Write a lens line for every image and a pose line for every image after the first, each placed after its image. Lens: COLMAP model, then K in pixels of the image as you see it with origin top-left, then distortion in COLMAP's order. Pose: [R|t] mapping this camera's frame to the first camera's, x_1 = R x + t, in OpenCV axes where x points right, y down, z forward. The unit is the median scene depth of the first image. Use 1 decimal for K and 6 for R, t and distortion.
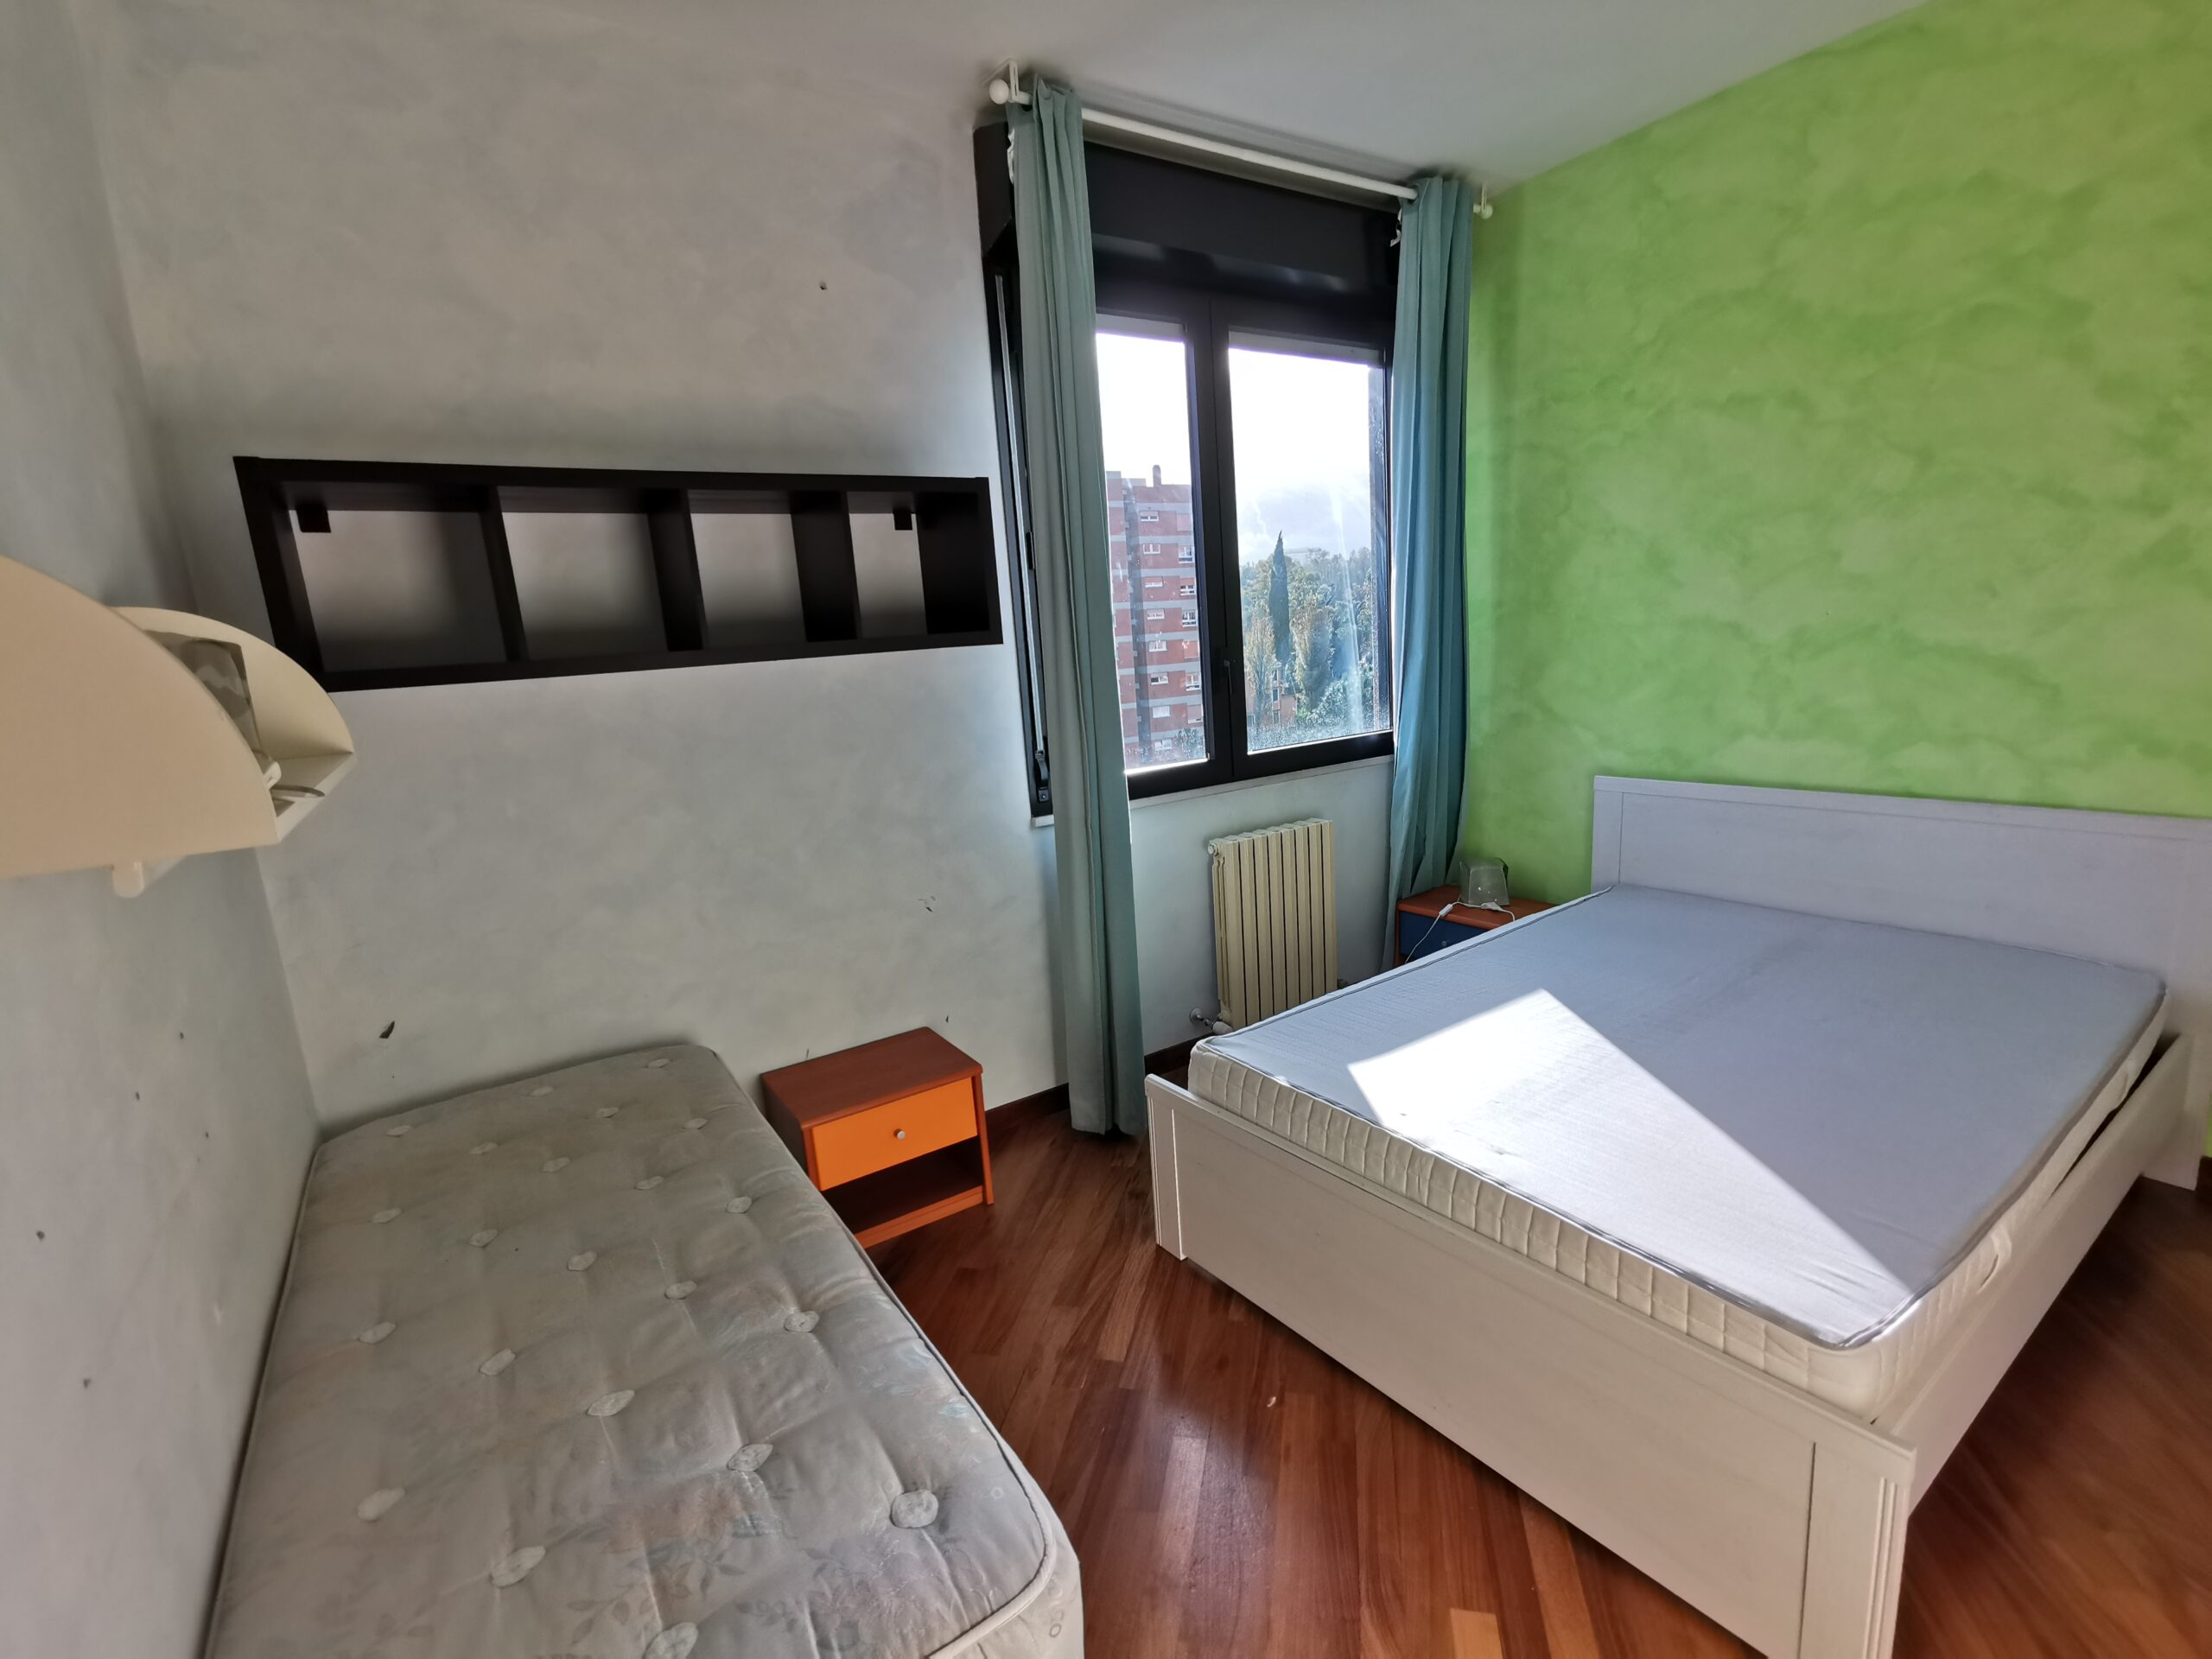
lens RADIAL K [[1015.8, 0, 1118.1], [0, 1015.8, 830.3], [0, 0, 1]] dist [0.011029, 0.000080]
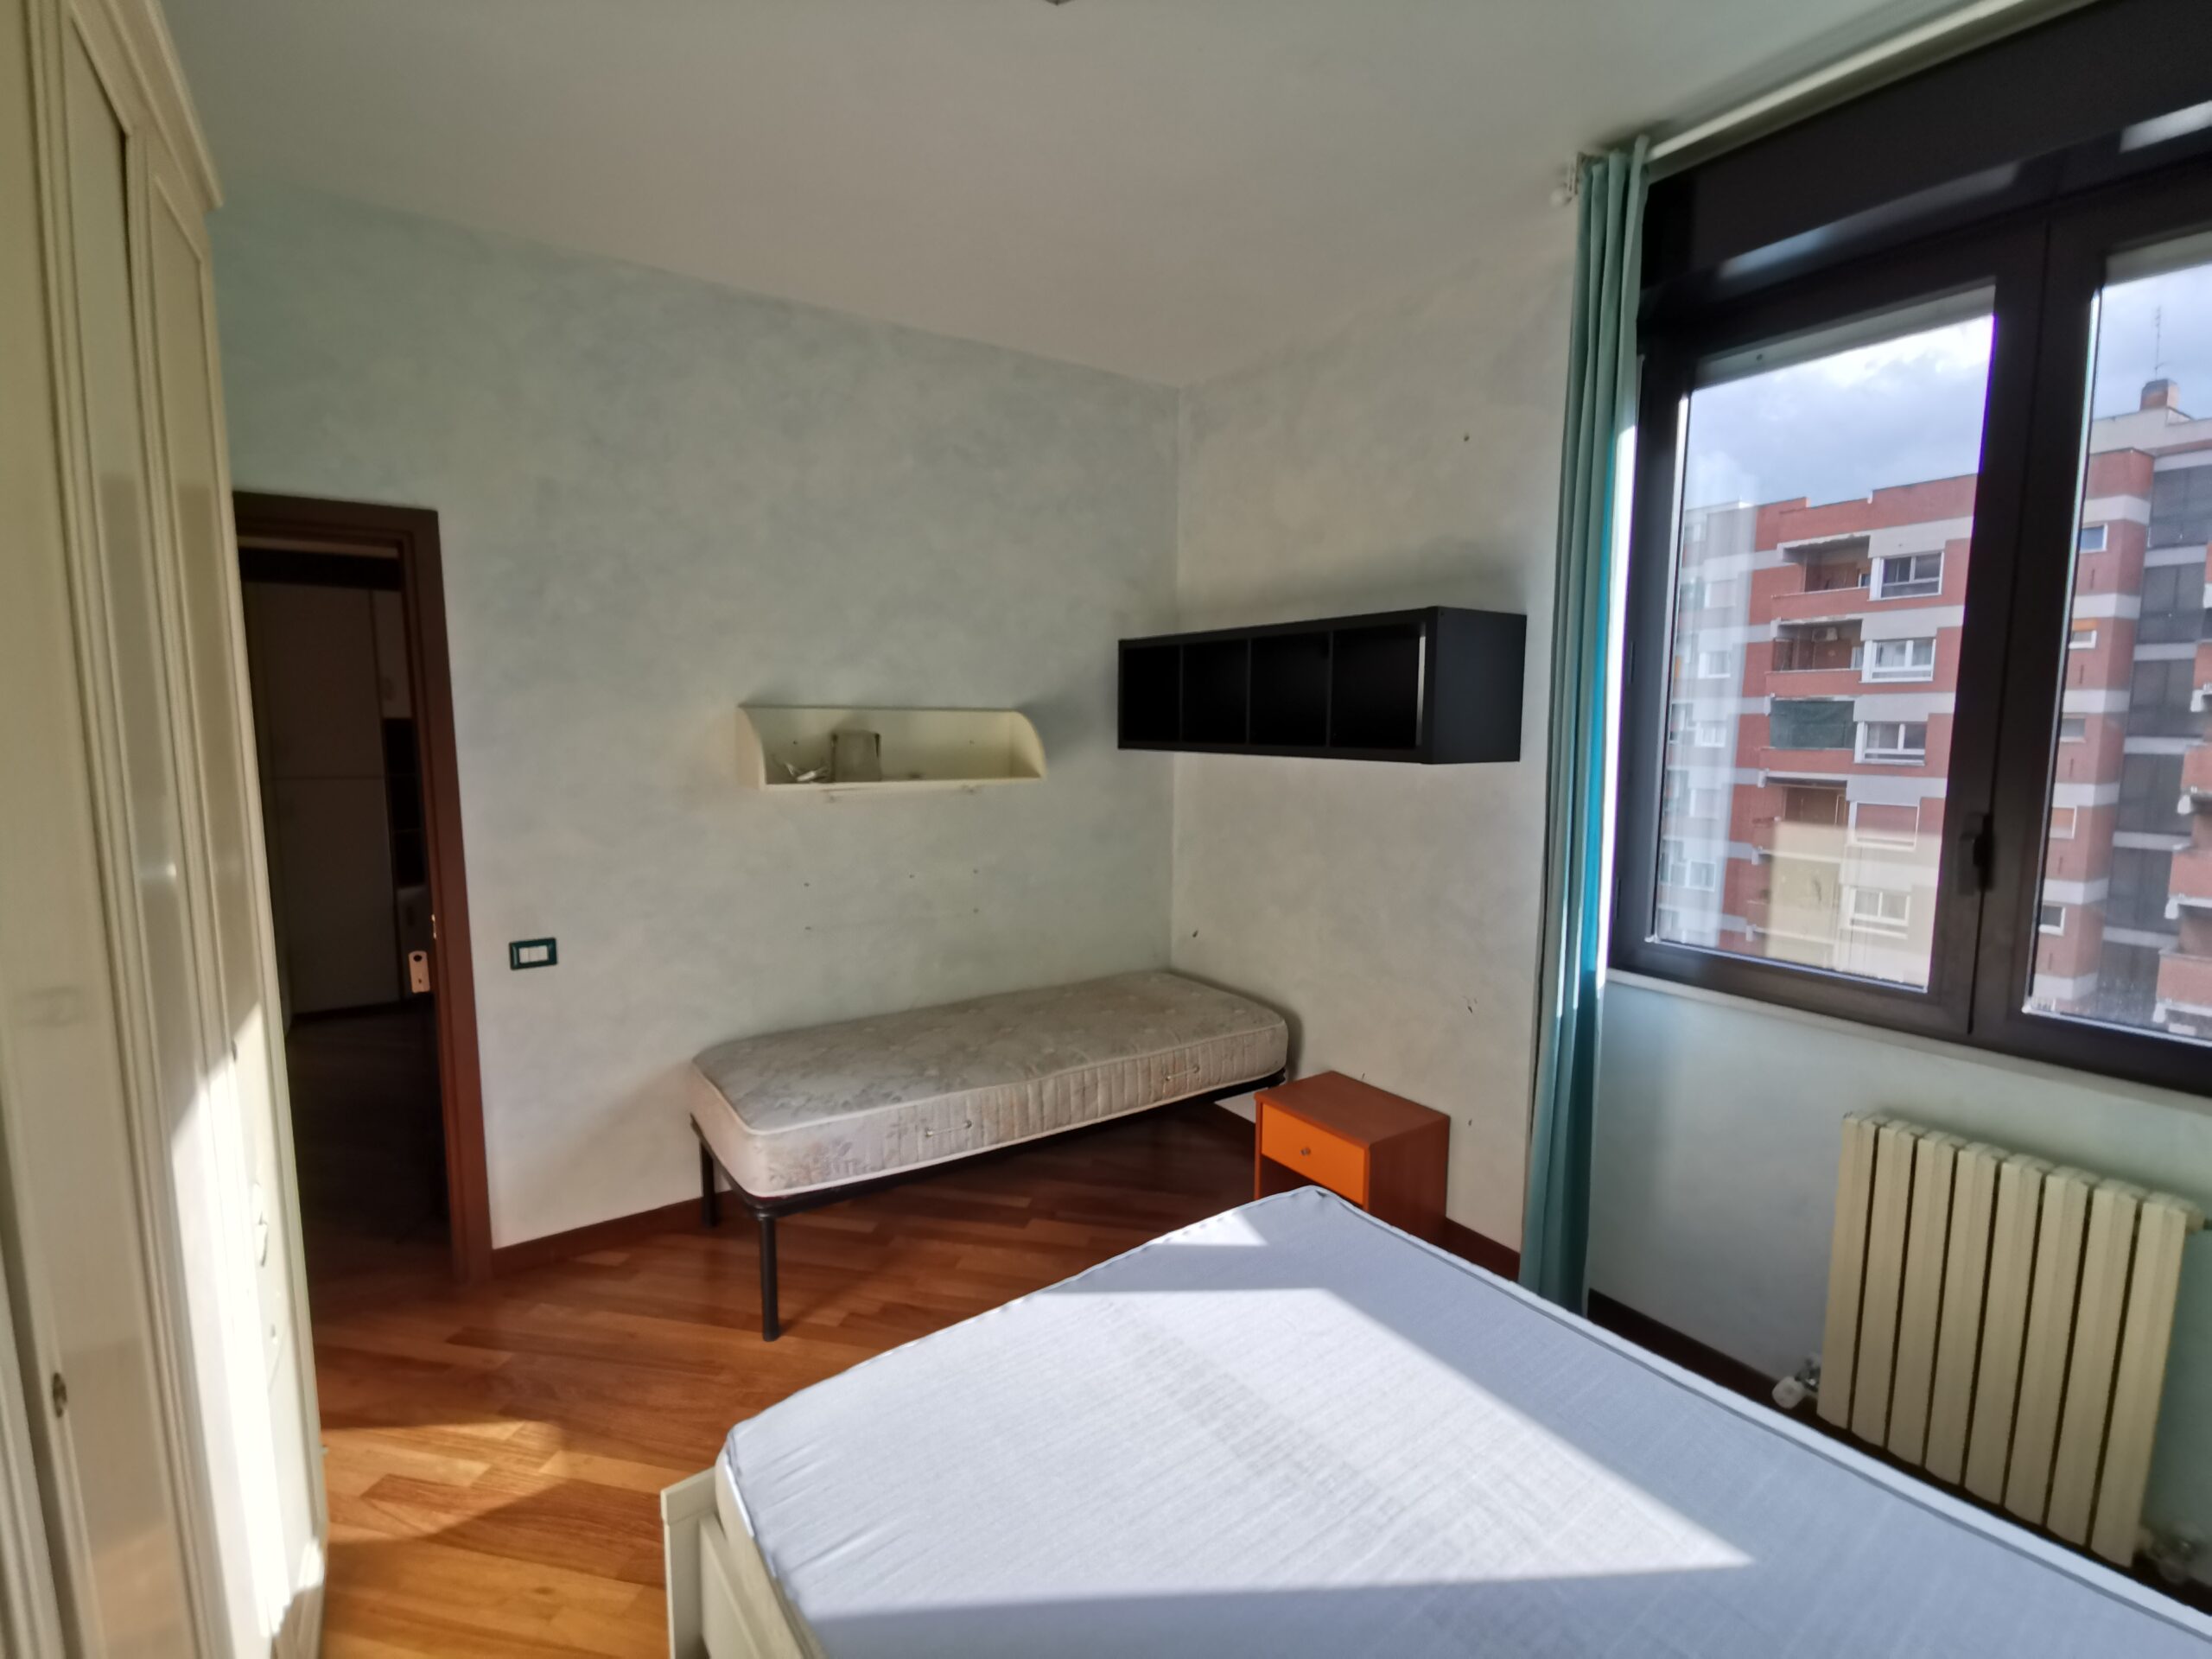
lens RADIAL K [[1015.8, 0, 1118.1], [0, 1015.8, 830.3], [0, 0, 1]] dist [0.011029, 0.000080]
pose [[0.018070, 0.171478, -0.985022, 0.728529], [-0.210971, 0.963656, 0.163888, -0.174977], [0.977325, 0.204850, 0.053590, 0.525710]]
